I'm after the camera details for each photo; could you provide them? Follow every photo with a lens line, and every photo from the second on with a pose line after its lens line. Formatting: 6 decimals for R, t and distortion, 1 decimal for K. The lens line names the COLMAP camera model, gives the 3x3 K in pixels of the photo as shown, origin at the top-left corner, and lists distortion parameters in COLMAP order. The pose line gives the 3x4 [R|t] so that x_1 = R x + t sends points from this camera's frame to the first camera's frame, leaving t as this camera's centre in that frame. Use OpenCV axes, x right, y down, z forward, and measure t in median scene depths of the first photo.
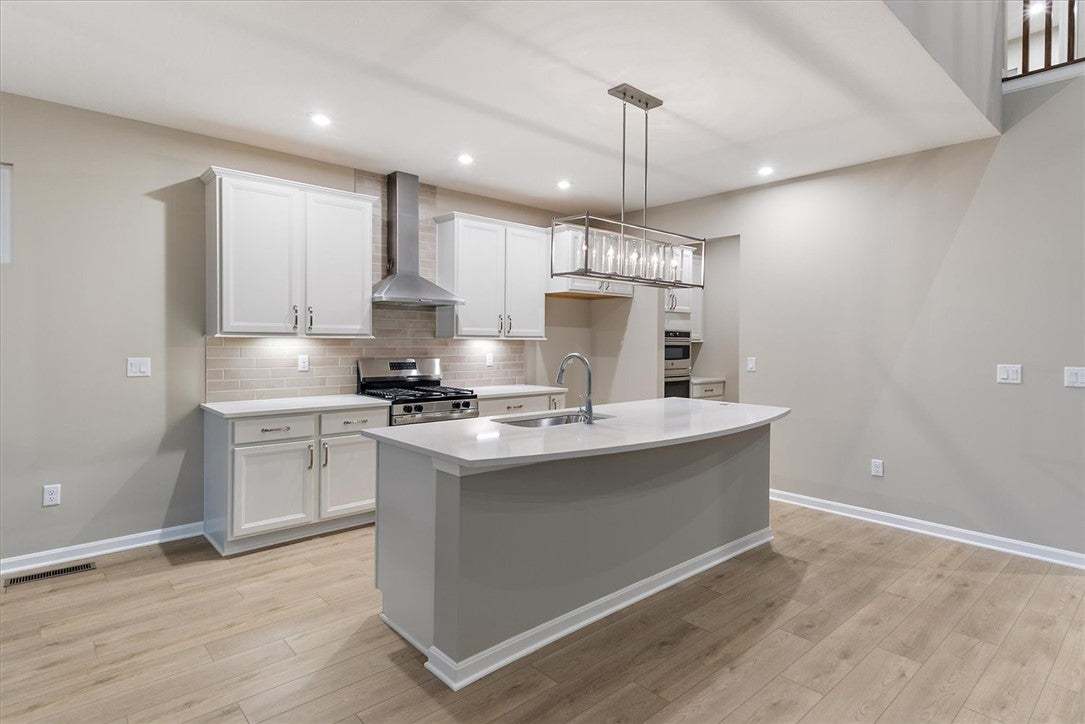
lens RADIAL K [[569.3, 0, 539.8], [0, 569.3, 342.2], [0, 0, 1]] dist [0.018236, -0.000014]
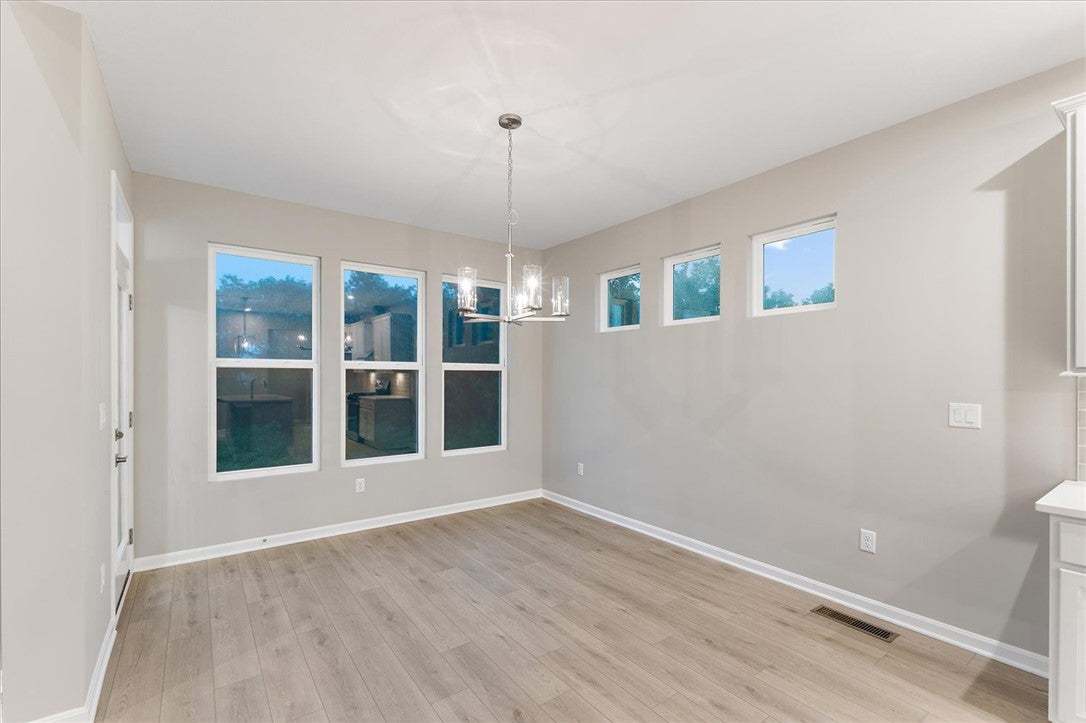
lens RADIAL K [[472.5, 0, 537.0], [0, 472.5, 374.6], [0, 0, 1]] dist [0.001195, 0.000254]
pose [[-0.104668, -0.008446, -0.994471, 0.000415], [-0.005701, 0.999953, -0.007893, -0.003475], [0.994491, 0.004843, -0.104711, 0.475980]]
